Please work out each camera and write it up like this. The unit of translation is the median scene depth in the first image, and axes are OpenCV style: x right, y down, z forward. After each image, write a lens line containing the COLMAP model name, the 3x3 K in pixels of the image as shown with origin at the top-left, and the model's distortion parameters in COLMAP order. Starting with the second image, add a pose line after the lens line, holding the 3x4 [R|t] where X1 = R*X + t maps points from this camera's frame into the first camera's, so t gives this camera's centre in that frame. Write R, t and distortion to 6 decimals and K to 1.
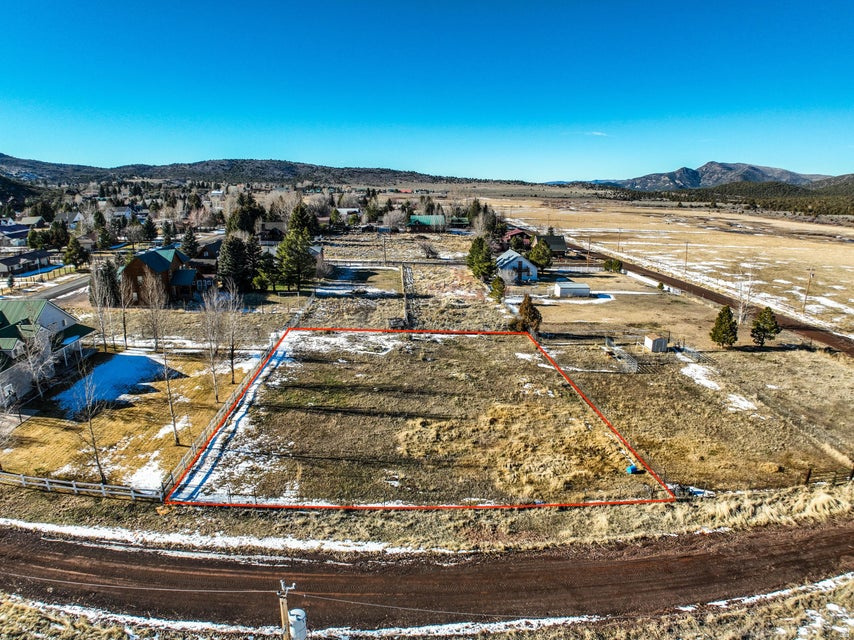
lens RADIAL K [[532.4, 0, 425.2], [0, 532.4, 316.4], [0, 0, 1]] dist [-0.176344, 0.022376]
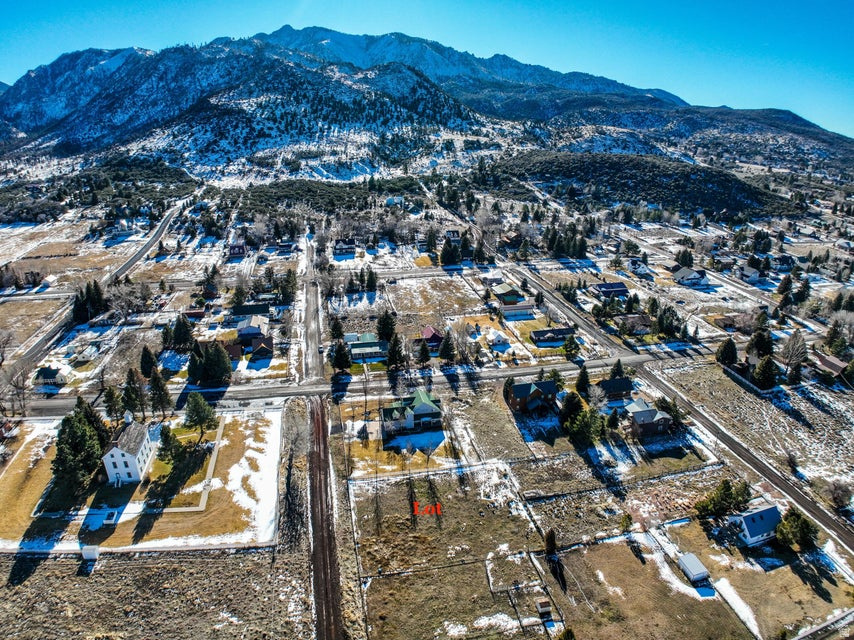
lens RADIAL K [[532.4, 0, 421.9], [0, 532.4, 300.7], [0, 0, 1]] dist [-0.176344, 0.022376]
pose [[0.140481, 0.302447, -0.942757, 1.941962], [-0.231173, 0.935900, 0.265800, -1.412770], [0.962717, 0.180600, 0.201394, 0.266374]]
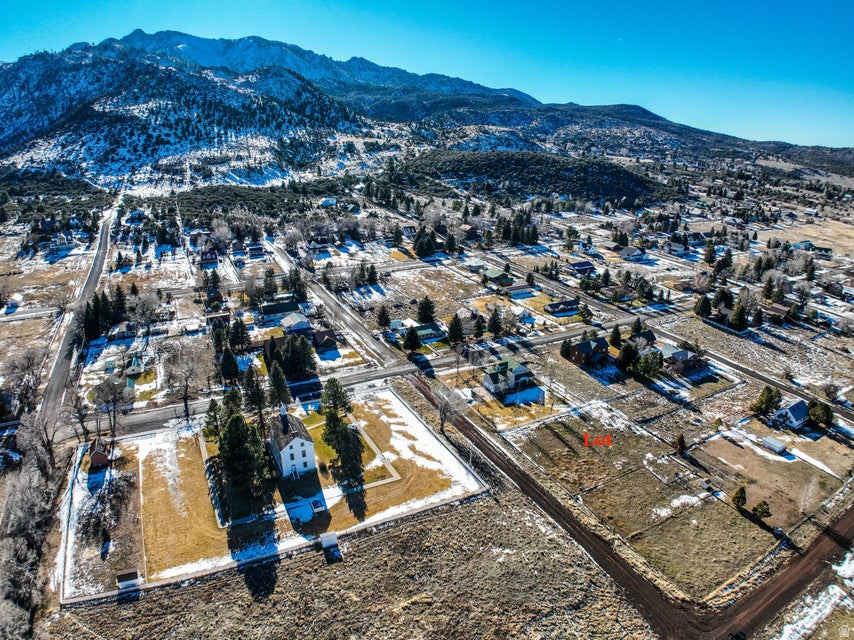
lens RADIAL K [[532.4, 0, 420.9], [0, 532.4, 305.8], [0, 0, 1]] dist [-0.176344, 0.022376]
pose [[0.399016, 0.283500, -0.872017, 1.946006], [-0.214803, 0.953441, 0.211682, -1.025418], [0.891429, 0.102847, 0.441335, -1.215560]]
